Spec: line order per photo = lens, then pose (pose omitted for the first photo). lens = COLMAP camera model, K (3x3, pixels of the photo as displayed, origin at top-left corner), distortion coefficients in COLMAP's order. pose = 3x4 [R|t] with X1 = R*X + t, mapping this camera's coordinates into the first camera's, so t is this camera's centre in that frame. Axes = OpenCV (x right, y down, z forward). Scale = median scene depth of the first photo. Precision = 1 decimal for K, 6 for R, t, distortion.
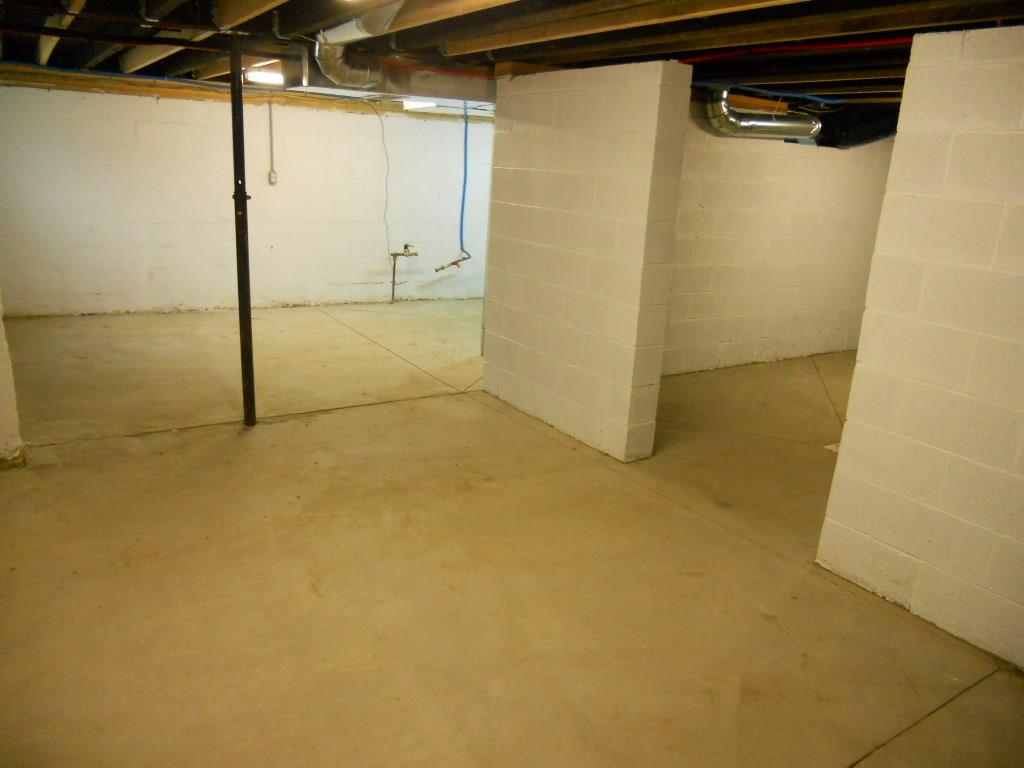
lens RADIAL K [[779.9, 0, 513.8], [0, 779.9, 388.0], [0, 0, 1]] dist [-0.032672, 0.003279]
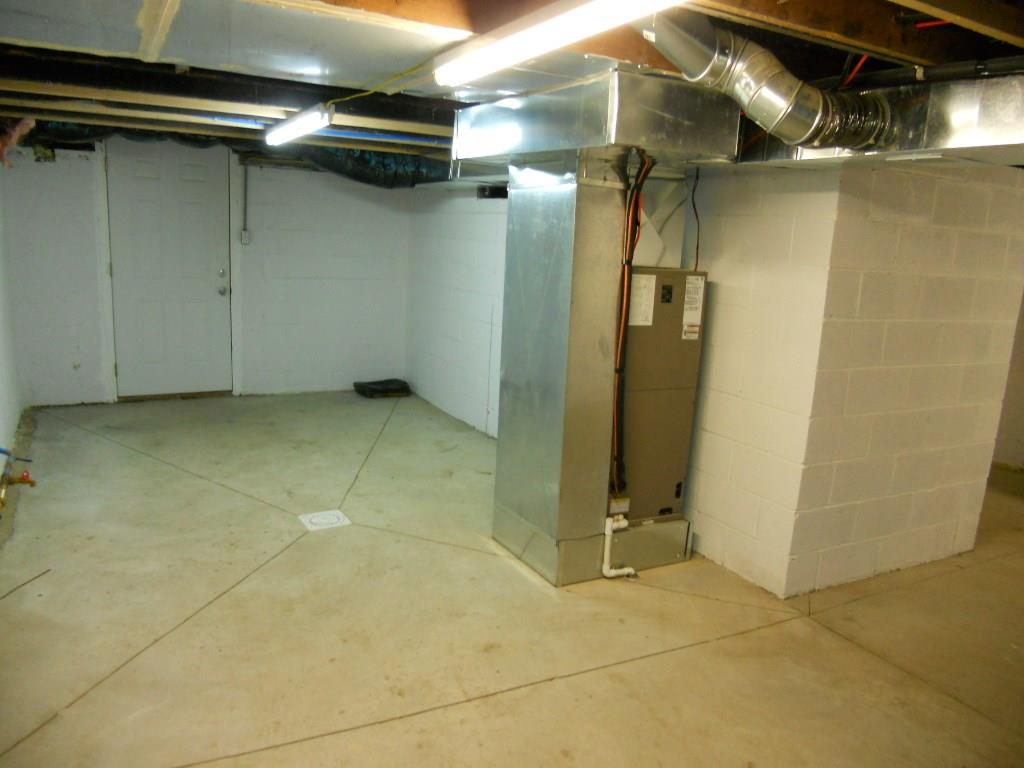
lens RADIAL K [[779.7, 0, 513.9], [0, 779.7, 398.6], [0, 0, 1]] dist [-0.071865, 0.002839]
pose [[0.092563, -0.255284, 0.962425, -0.675119], [0.231666, 0.945571, 0.228532, -0.376640], [-0.968382, 0.201808, 0.146665, 1.143403]]
